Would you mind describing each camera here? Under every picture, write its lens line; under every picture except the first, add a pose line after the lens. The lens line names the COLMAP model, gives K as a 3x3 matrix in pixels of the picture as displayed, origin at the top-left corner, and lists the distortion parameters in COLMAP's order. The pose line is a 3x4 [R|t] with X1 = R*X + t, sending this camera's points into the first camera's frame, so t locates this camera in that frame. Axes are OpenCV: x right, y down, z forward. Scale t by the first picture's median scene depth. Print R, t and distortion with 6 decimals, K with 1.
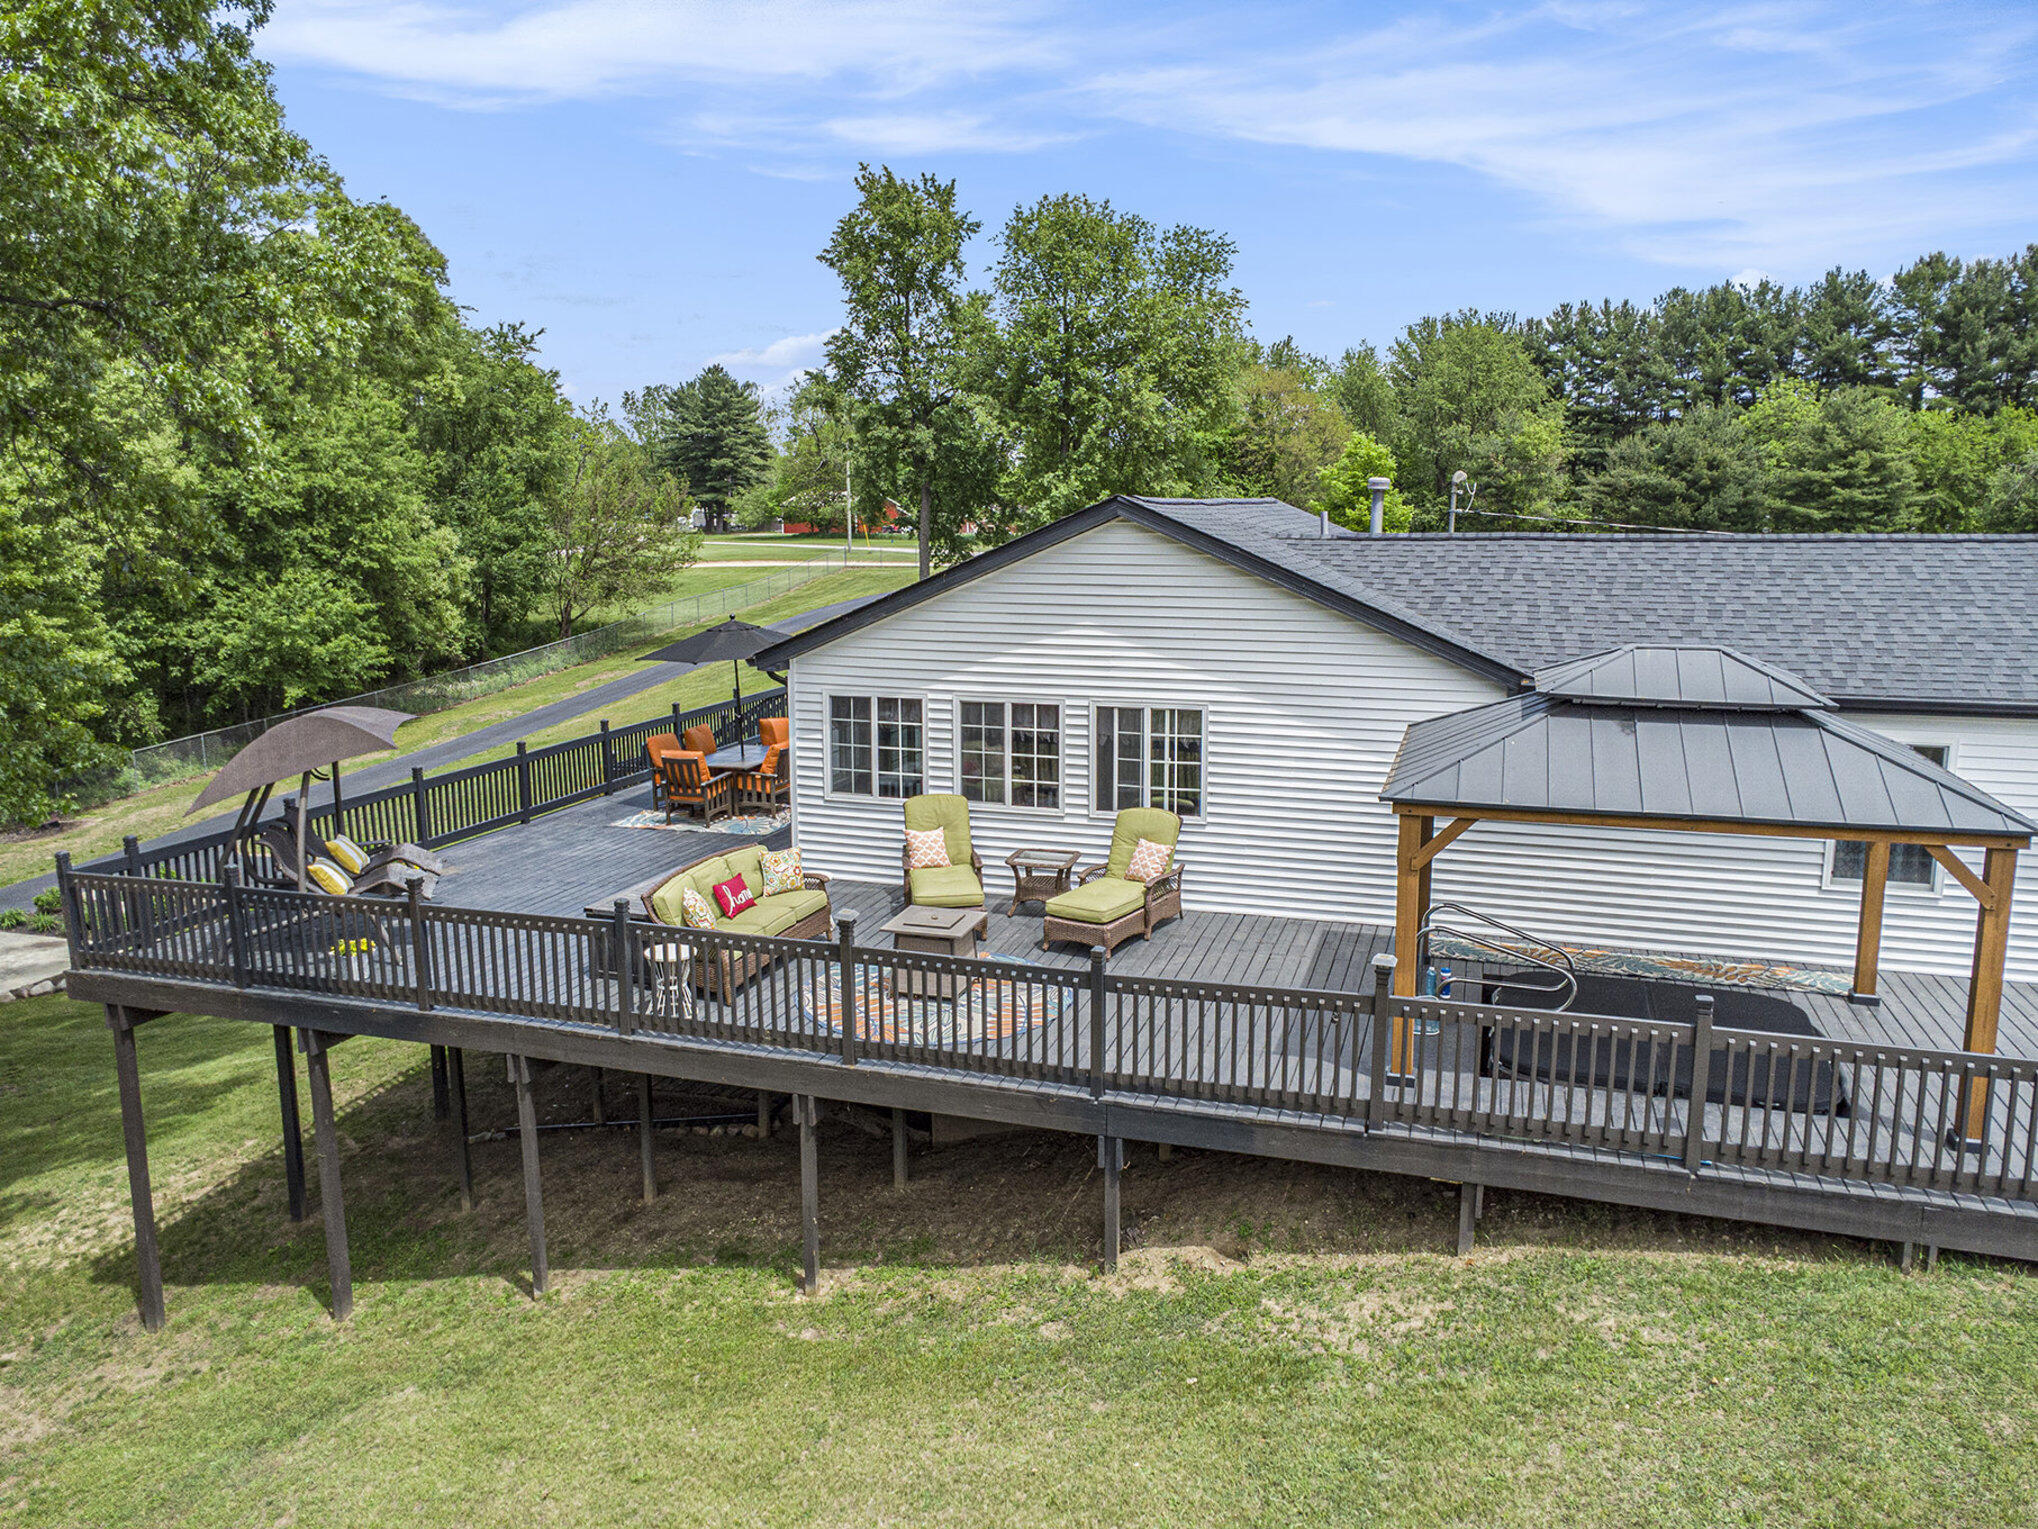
lens RADIAL K [[1469.6, 0, 1015.3], [0, 1469.6, 760.9], [0, 0, 1]] dist [0.014383, -0.006511]
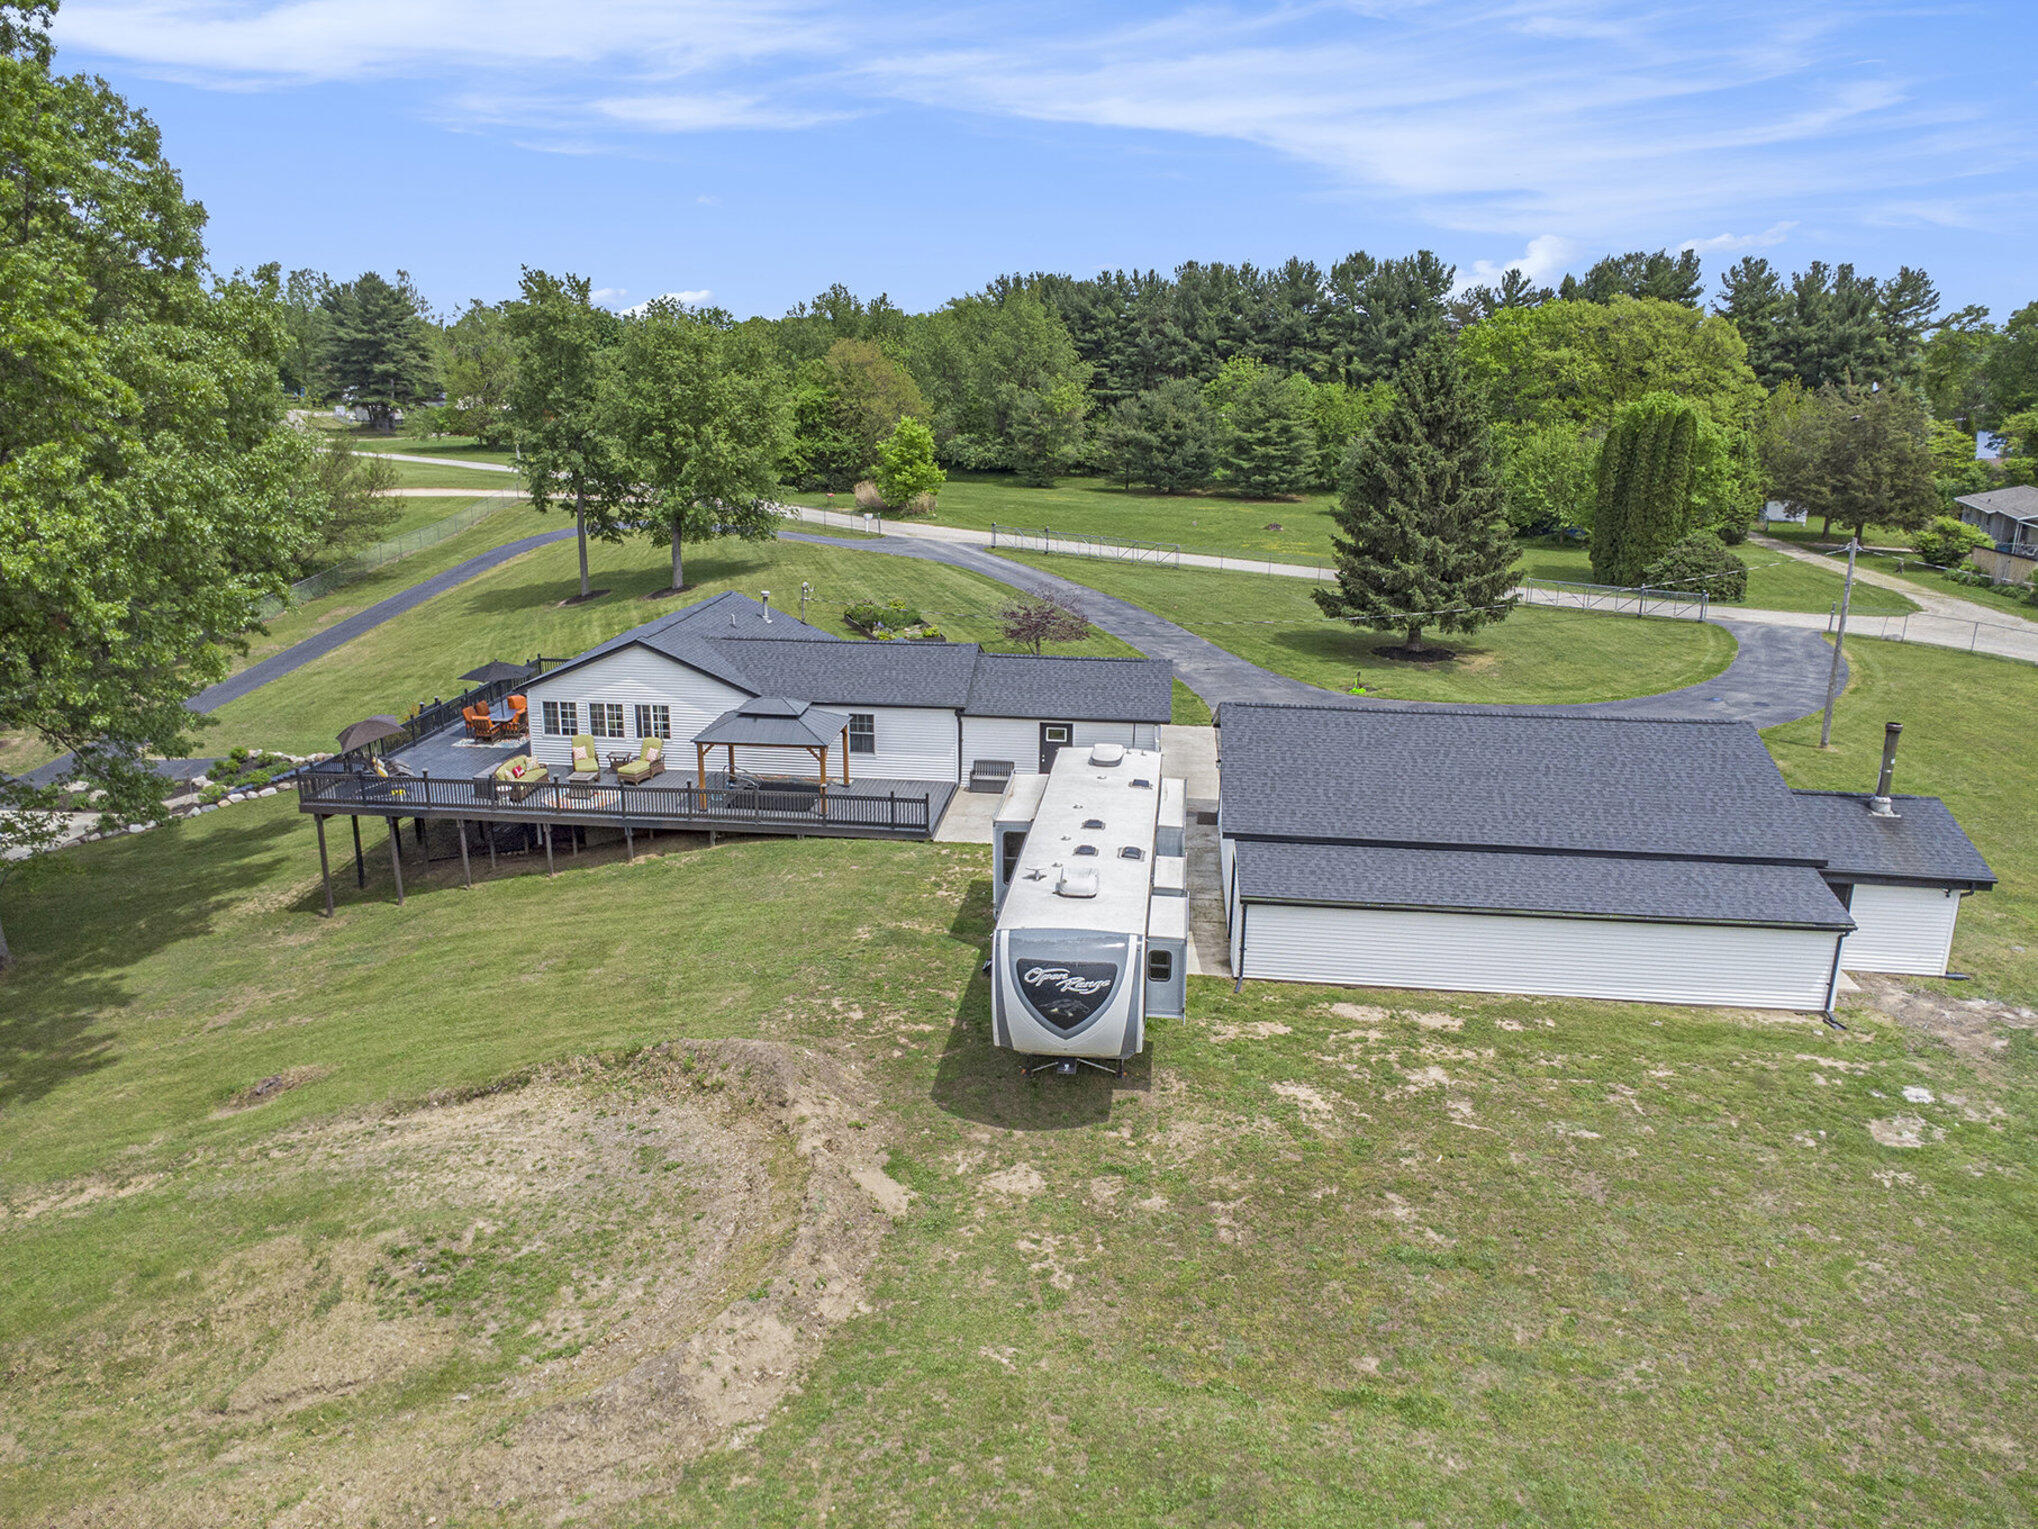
lens RADIAL K [[1469.6, 0, 1015.3], [0, 1469.6, 760.9], [0, 0, 1]] dist [0.014383, -0.006511]
pose [[0.977438, -0.042889, 0.206820, 0.182644], [0.022315, 0.994656, 0.100804, -0.202254], [-0.210038, -0.093914, 0.973172, -2.065010]]
